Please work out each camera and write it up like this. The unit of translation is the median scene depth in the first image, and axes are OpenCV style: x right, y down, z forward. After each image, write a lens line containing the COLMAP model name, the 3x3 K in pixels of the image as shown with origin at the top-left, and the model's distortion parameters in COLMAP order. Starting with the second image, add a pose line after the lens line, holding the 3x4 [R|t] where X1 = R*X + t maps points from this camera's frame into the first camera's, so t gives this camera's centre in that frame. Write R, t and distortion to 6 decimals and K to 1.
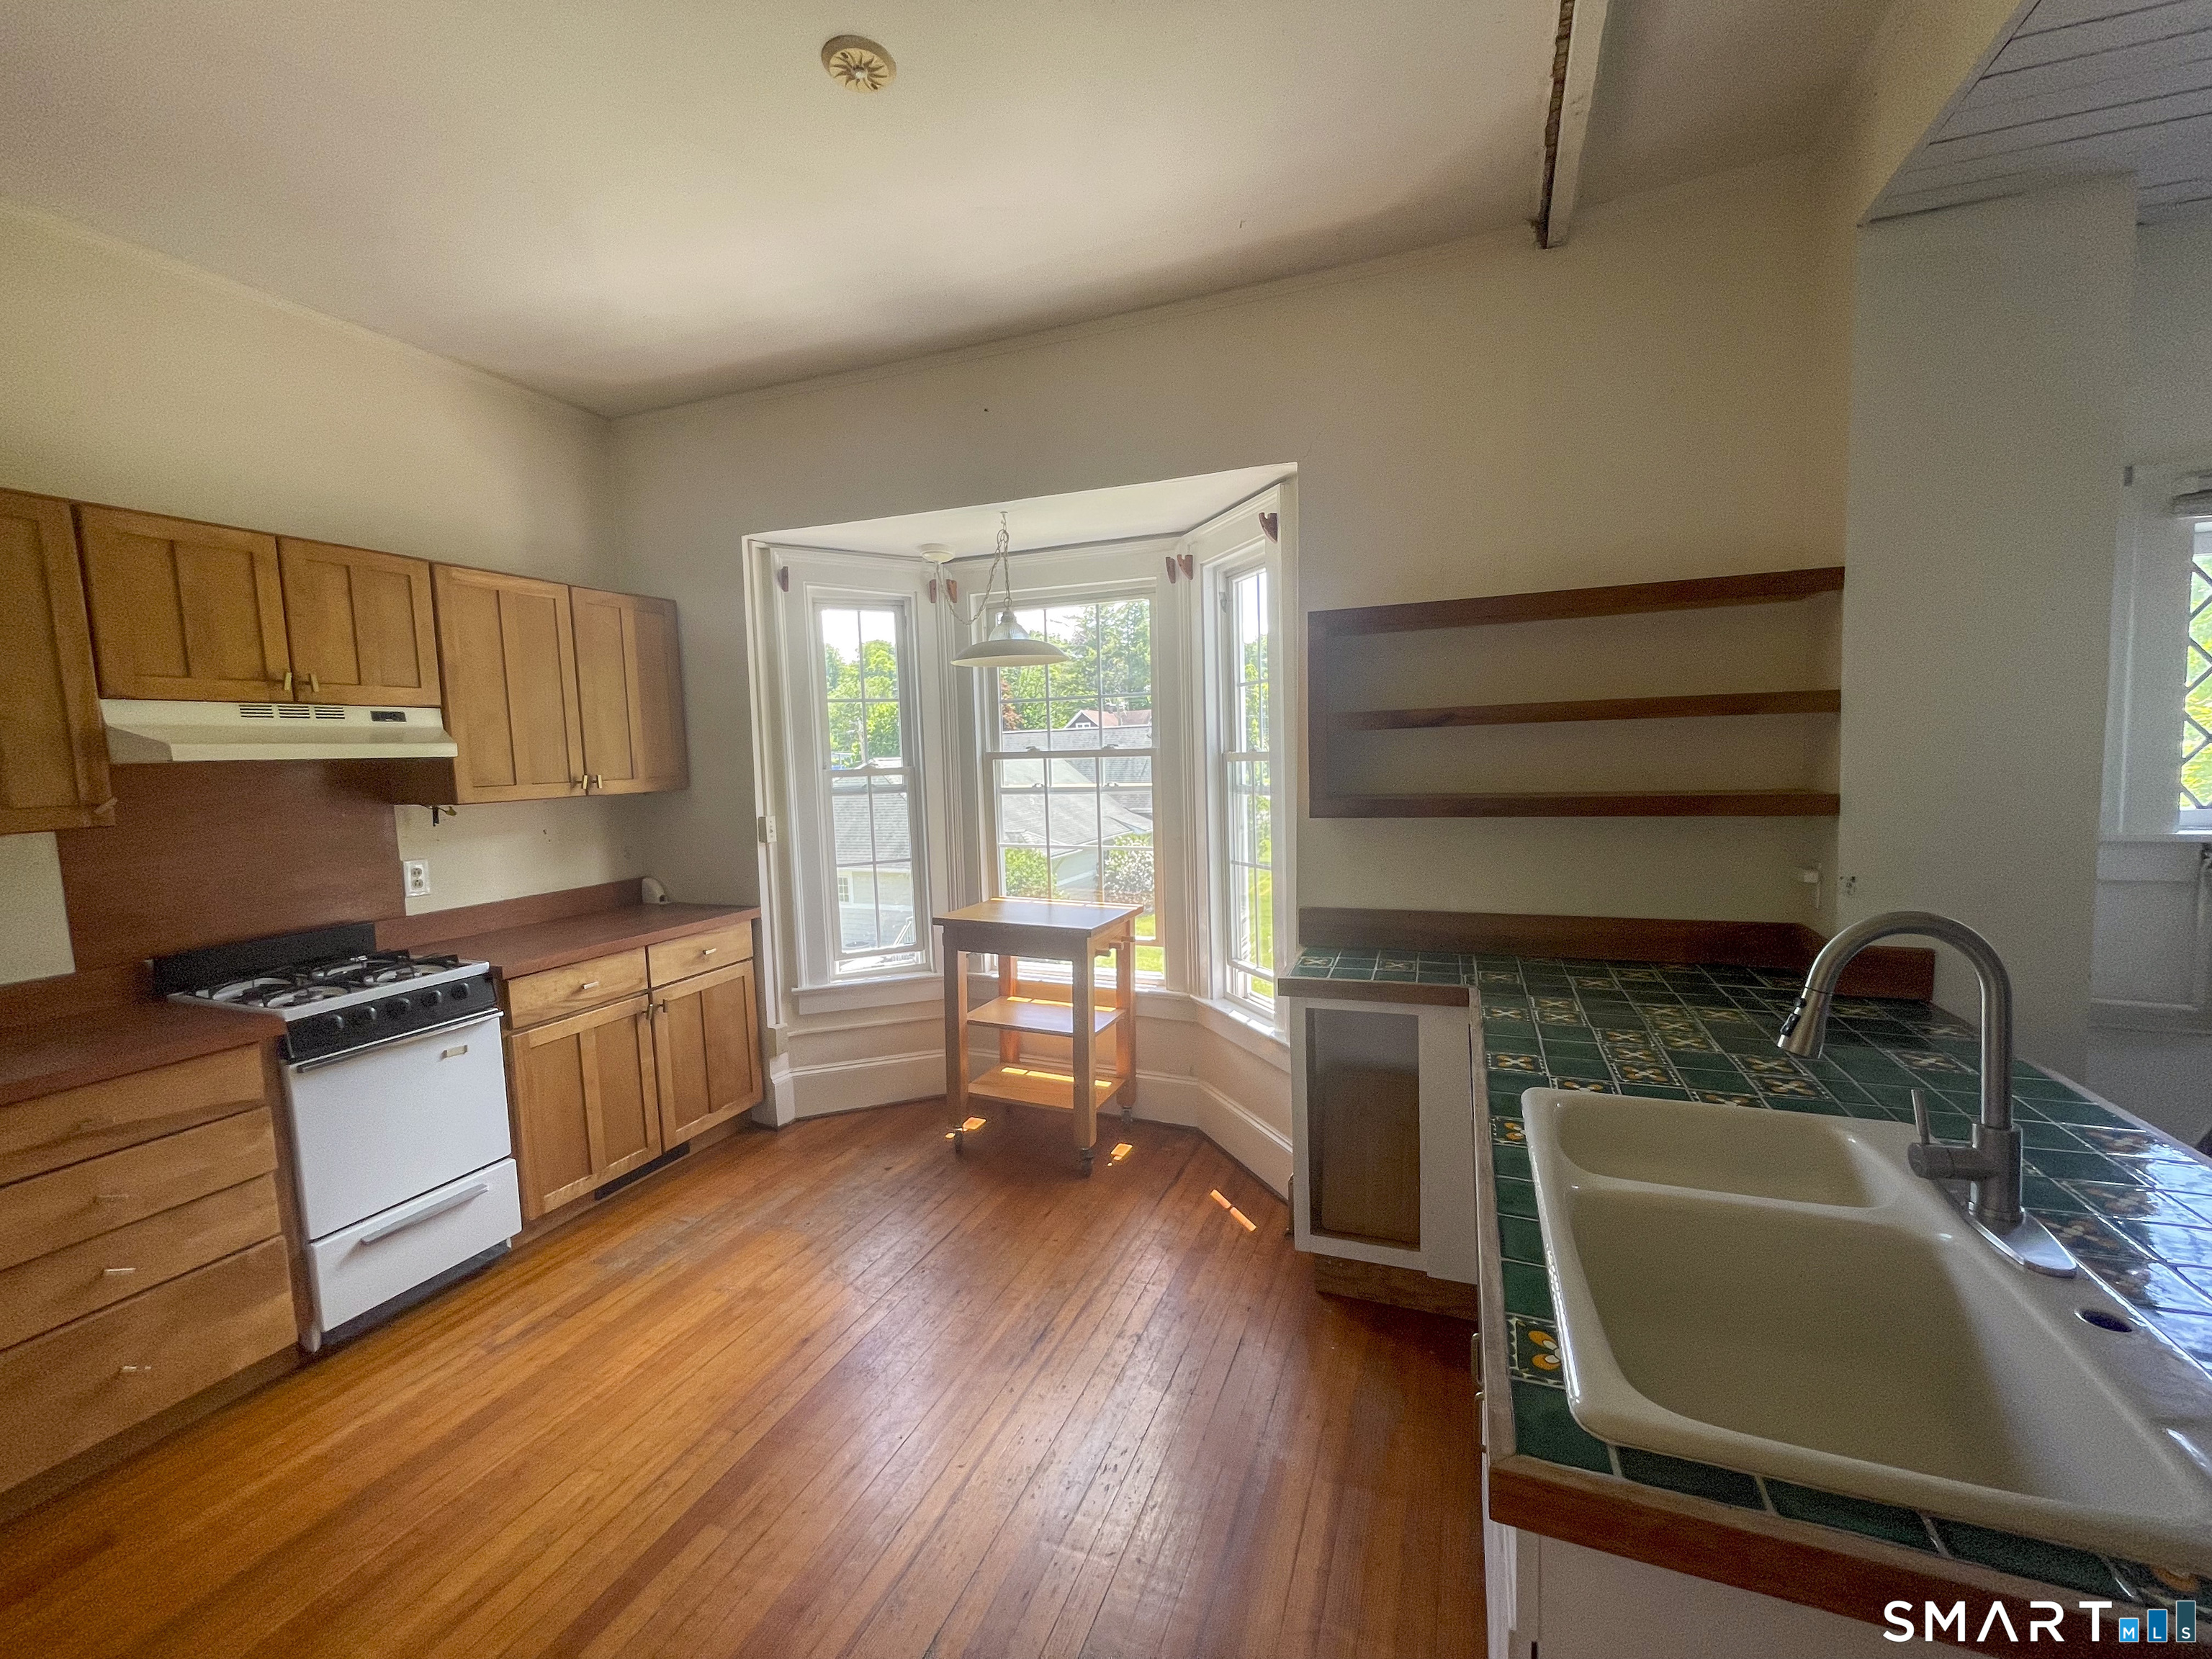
lens RADIAL K [[888.6, 0, 1106.0], [0, 888.6, 829.5], [0, 0, 1]] dist [-0.001167, -0.000127]
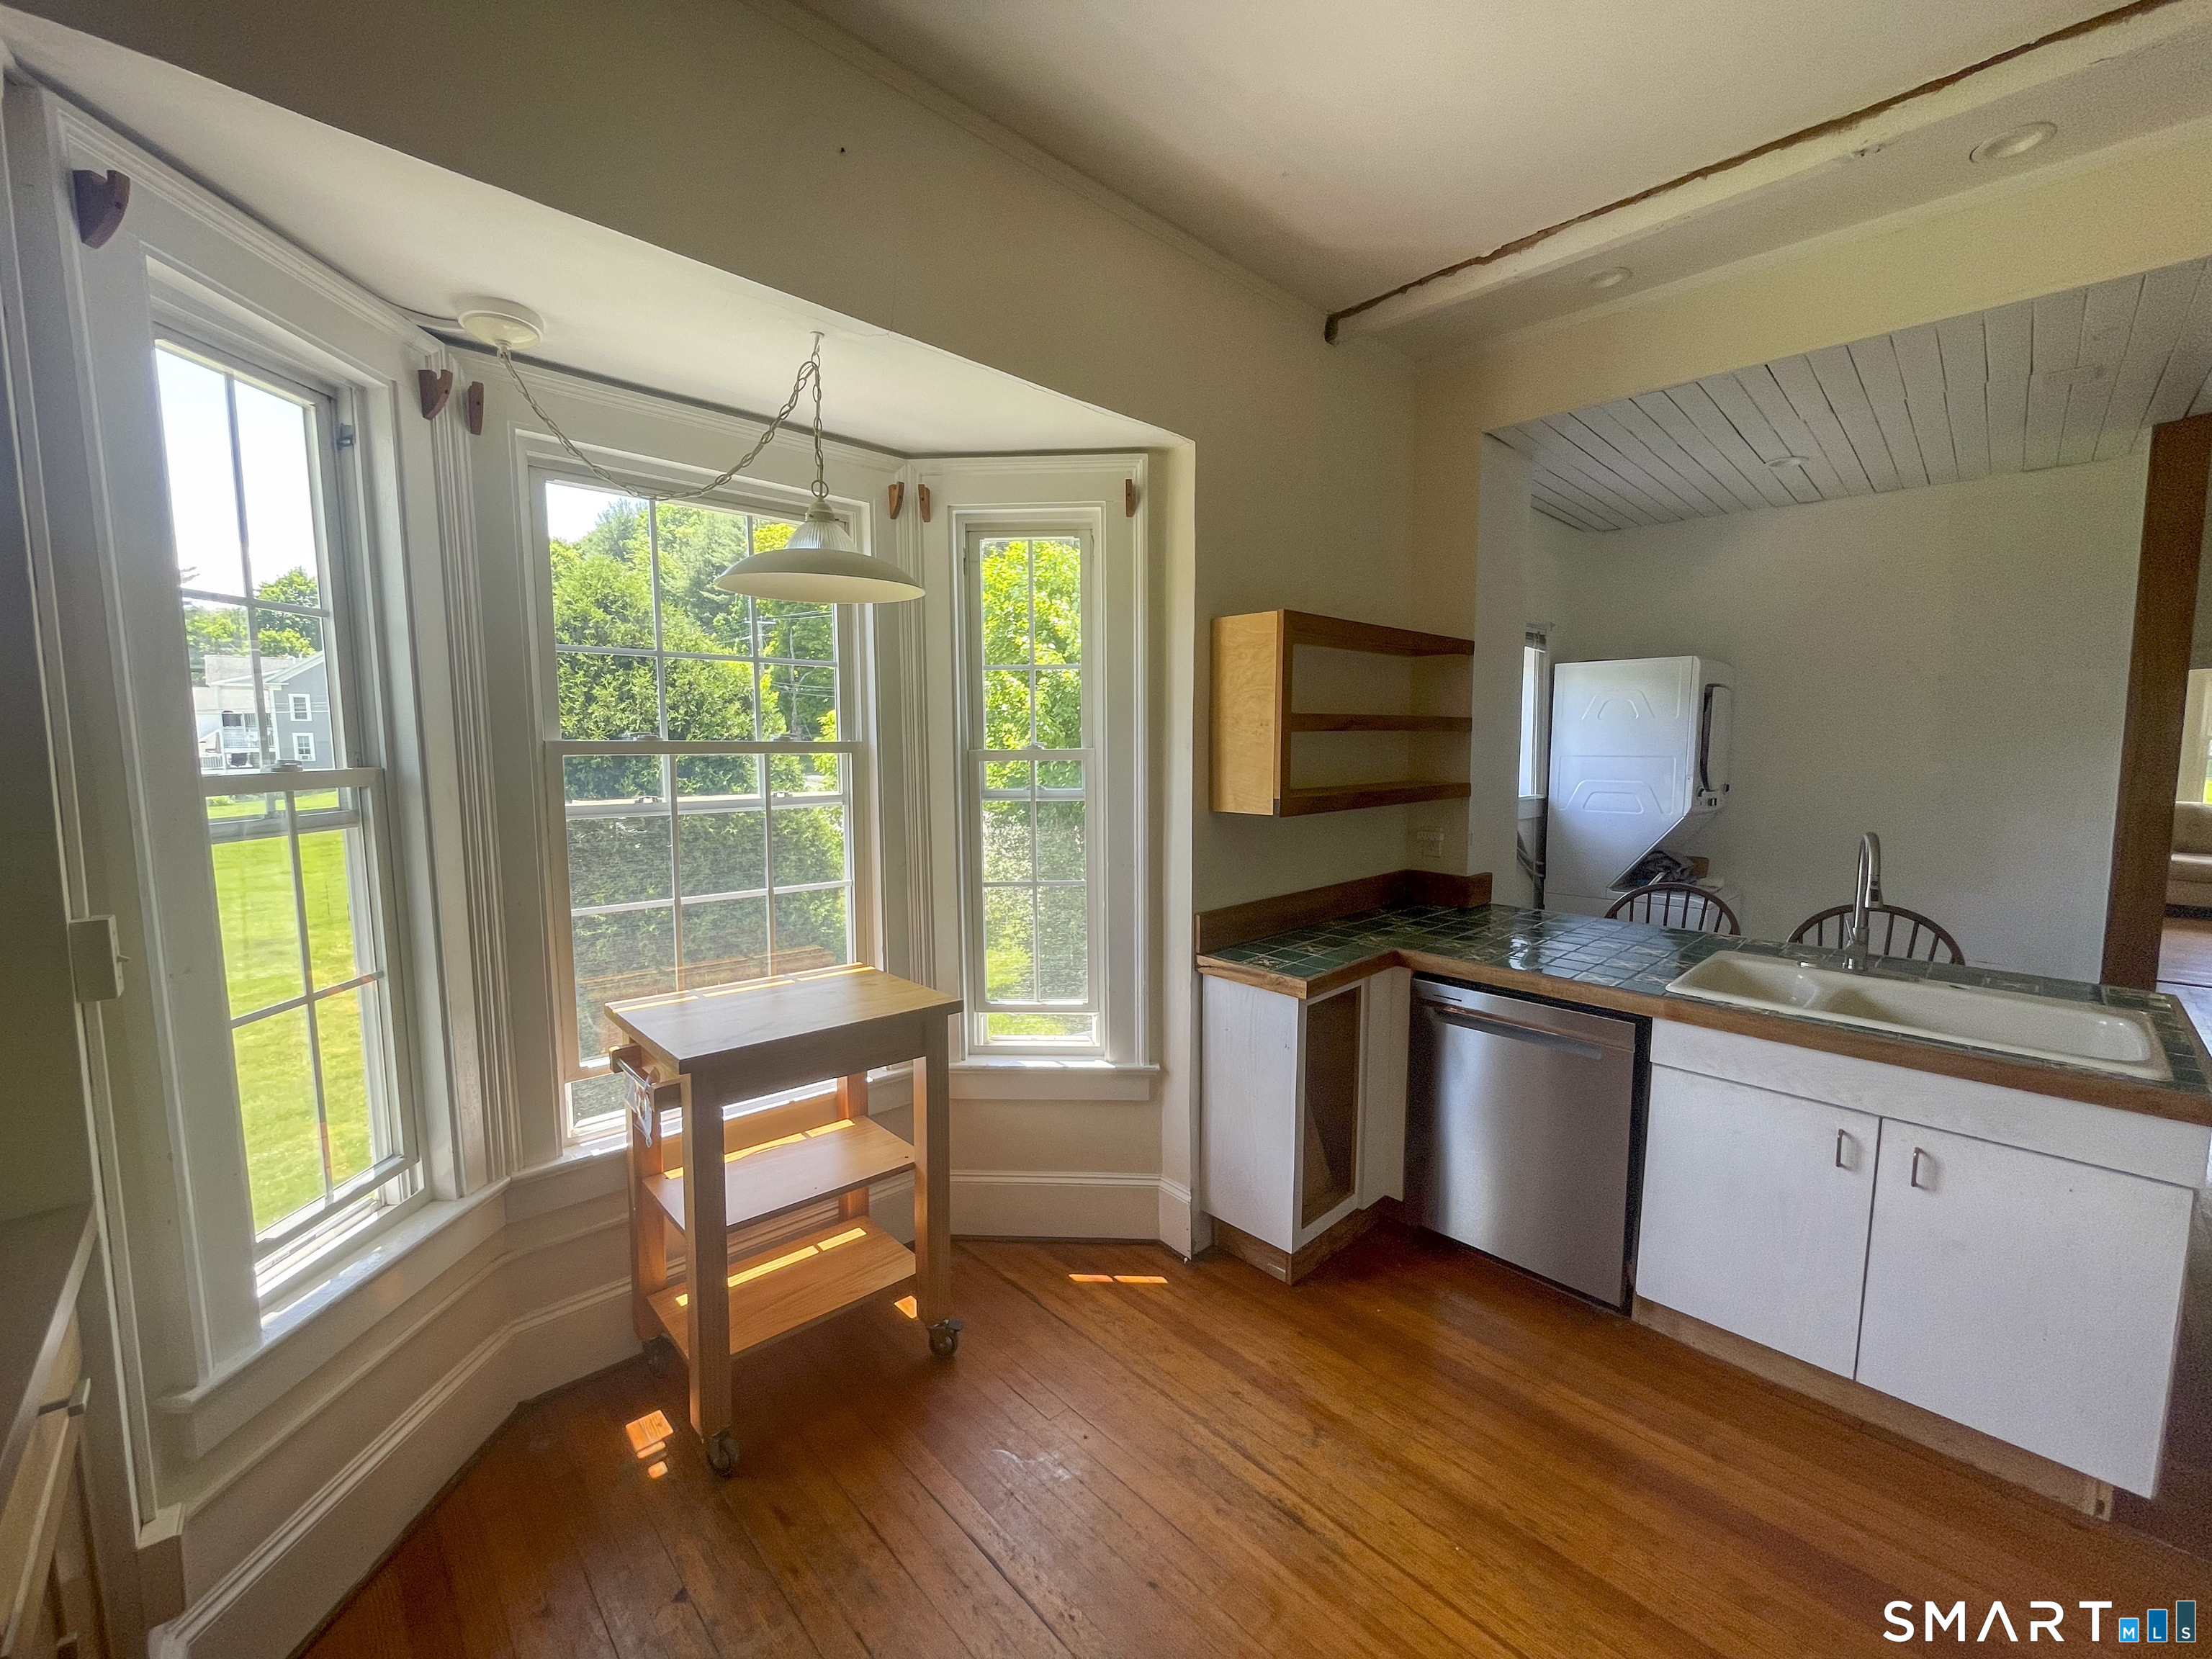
lens RADIAL K [[888.6, 0, 1106.0], [0, 888.6, 829.5], [0, 0, 1]] dist [-0.001167, -0.000127]
pose [[0.424937, -0.062602, 0.903056, -0.519287], [0.064923, 0.997144, 0.038575, -0.036324], [-0.902892, 0.042238, 0.427788, 0.524522]]
